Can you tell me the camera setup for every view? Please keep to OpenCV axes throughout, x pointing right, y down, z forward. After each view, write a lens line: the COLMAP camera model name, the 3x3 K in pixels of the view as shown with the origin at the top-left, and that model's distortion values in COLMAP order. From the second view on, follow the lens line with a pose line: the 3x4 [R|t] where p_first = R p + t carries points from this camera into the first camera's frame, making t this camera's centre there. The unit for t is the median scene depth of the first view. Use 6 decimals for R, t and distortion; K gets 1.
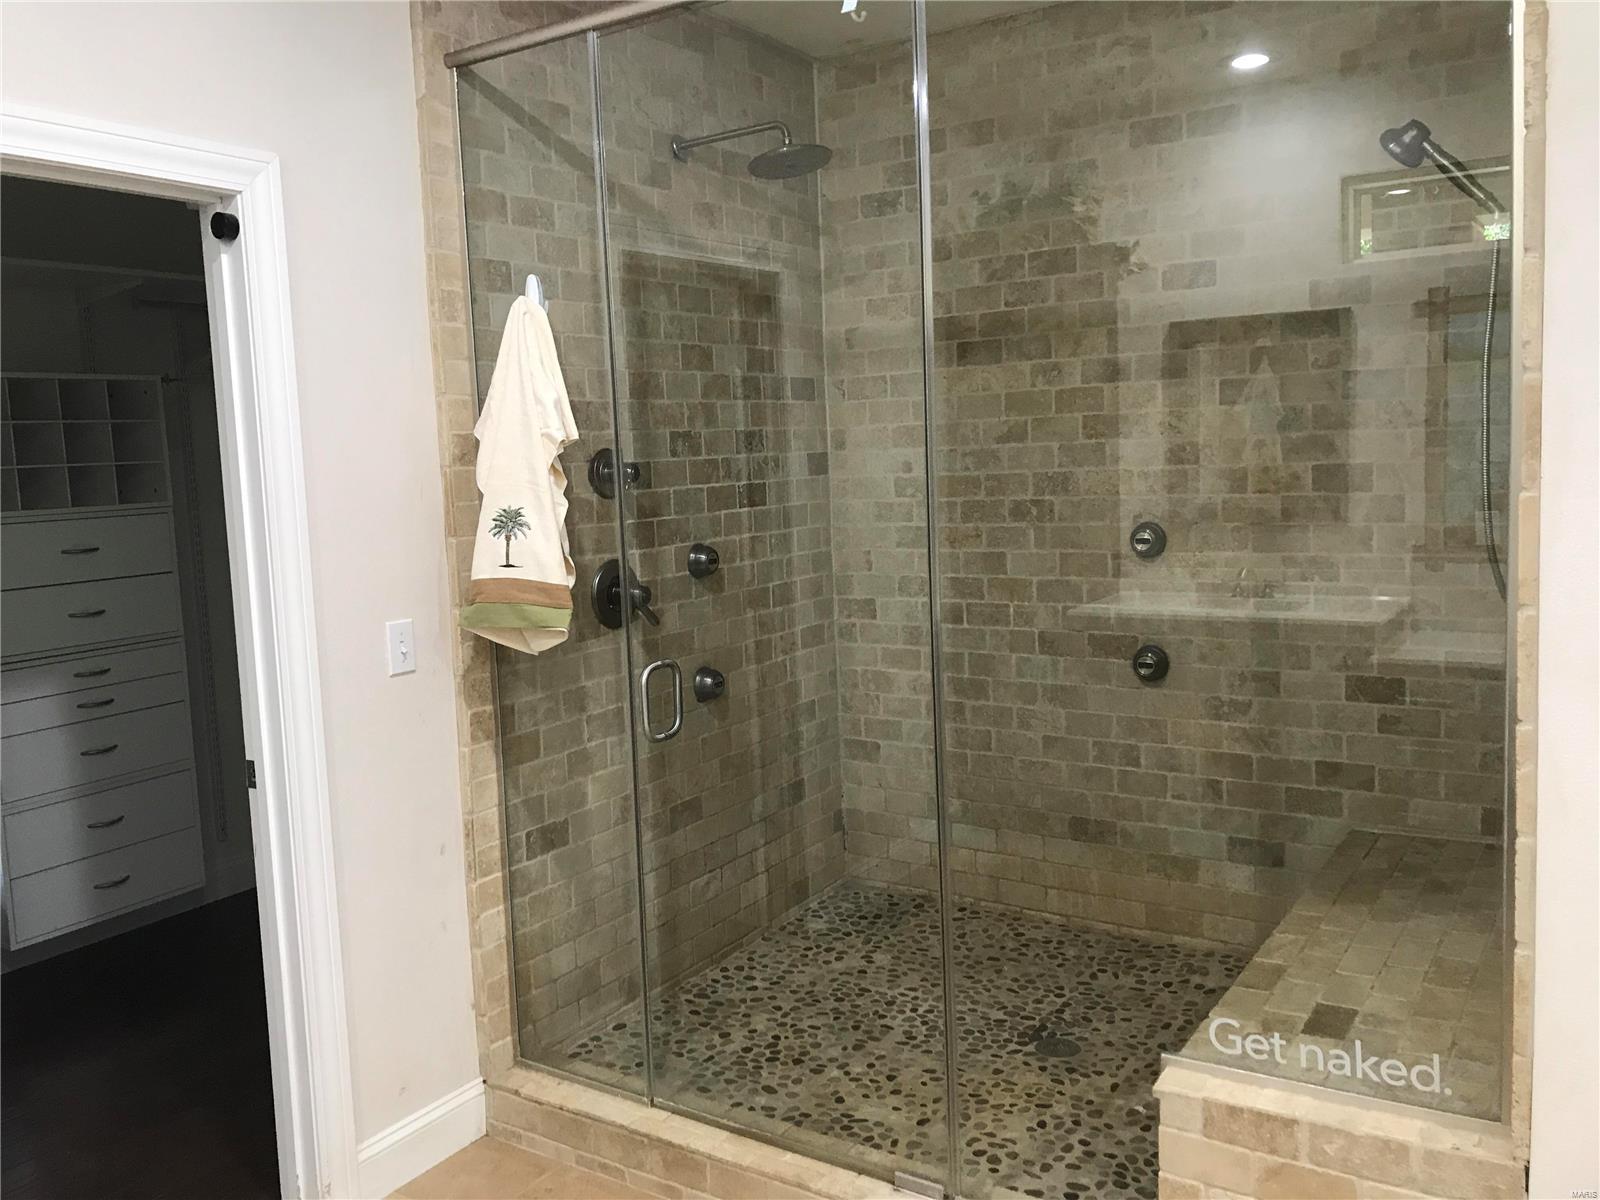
lens RADIAL K [[1330.0, 0, 796.5], [0, 1330.0, 587.6], [0, 0, 1]] dist [0.070423, -0.078810]
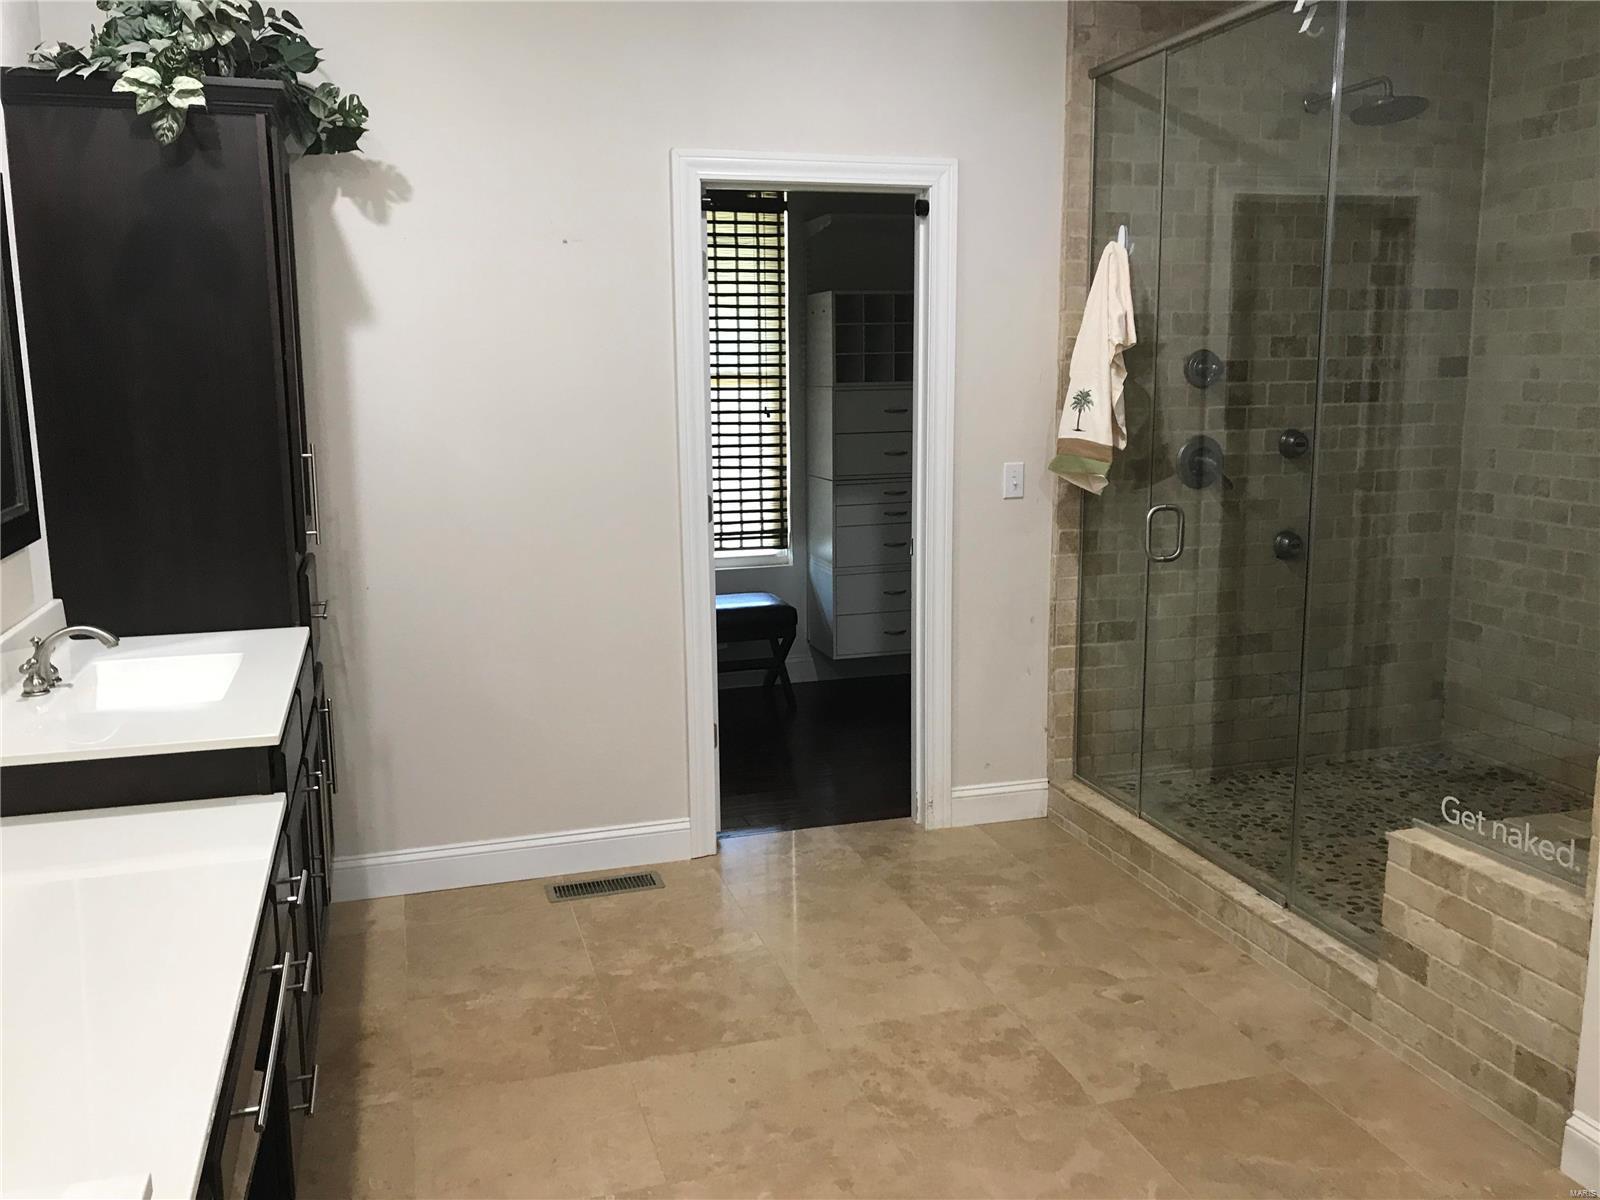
lens RADIAL K [[1330.0, 0, 806.3], [0, 1330.0, 601.4], [0, 0, 1]] dist [0.070423, -0.078810]
pose [[0.777206, 0.145904, -0.612097, 0.420960], [-0.090398, 0.988546, 0.120855, 0.017254], [0.622719, -0.038597, 0.781493, -0.301087]]
